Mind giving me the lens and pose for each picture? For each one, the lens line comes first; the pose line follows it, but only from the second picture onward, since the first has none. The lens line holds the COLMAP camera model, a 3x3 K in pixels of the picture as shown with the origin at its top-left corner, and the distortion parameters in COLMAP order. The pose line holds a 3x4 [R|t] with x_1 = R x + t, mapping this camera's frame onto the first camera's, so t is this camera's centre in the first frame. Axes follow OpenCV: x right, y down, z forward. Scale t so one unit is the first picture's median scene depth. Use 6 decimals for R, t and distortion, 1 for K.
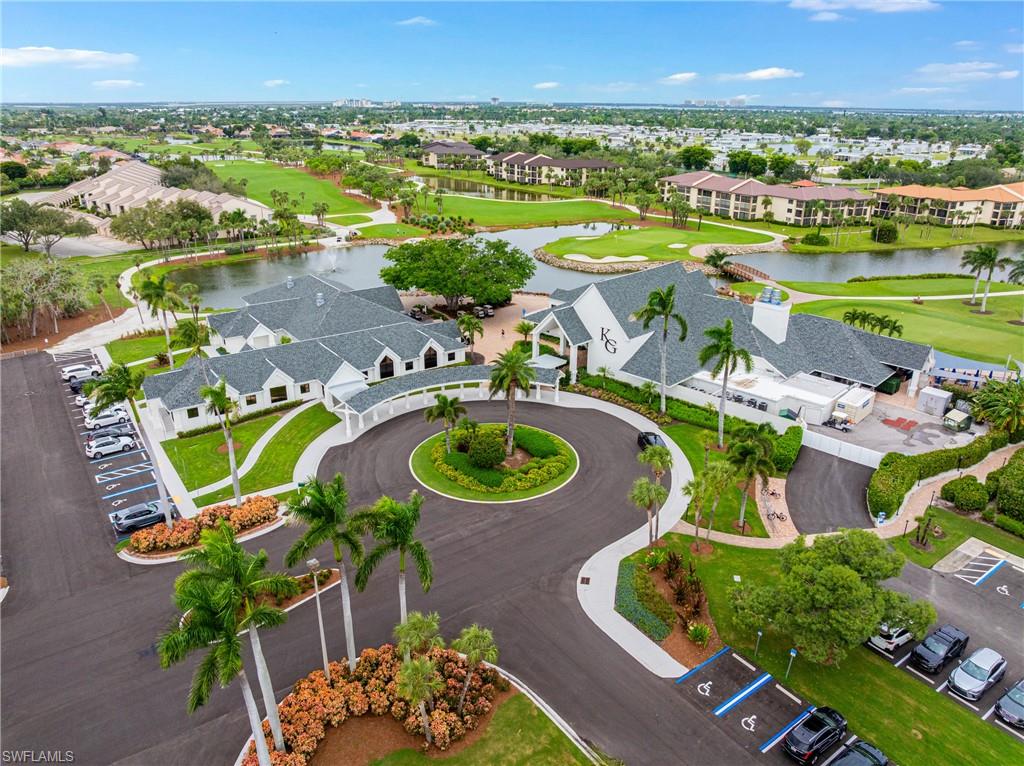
lens RADIAL K [[715.8, 0, 512.0], [0, 715.8, 383.0], [0, 0, 1]] dist [-0.000958, -0.000214]
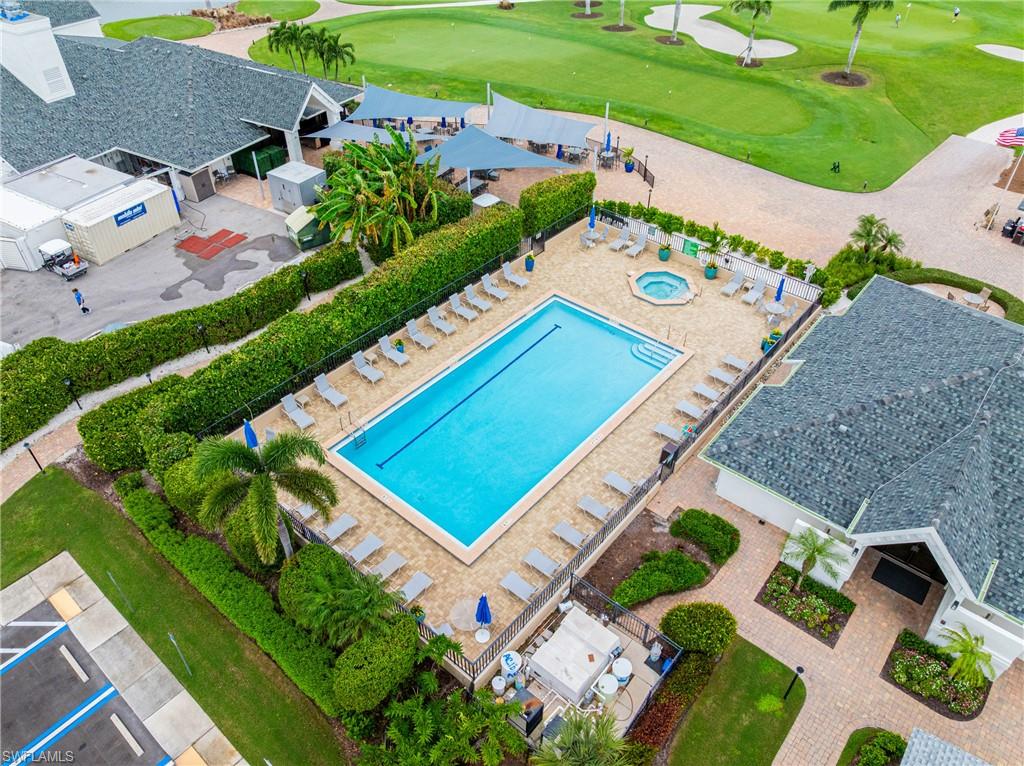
lens RADIAL K [[715.8, 0, 512.0], [0, 715.8, 383.0], [0, 0, 1]] dist [-0.000958, -0.000214]
pose [[0.969277, -0.171473, 0.176351, 0.624873], [0.108429, 0.941397, 0.319398, 0.009104], [-0.220785, -0.290463, 0.931067, 0.422733]]
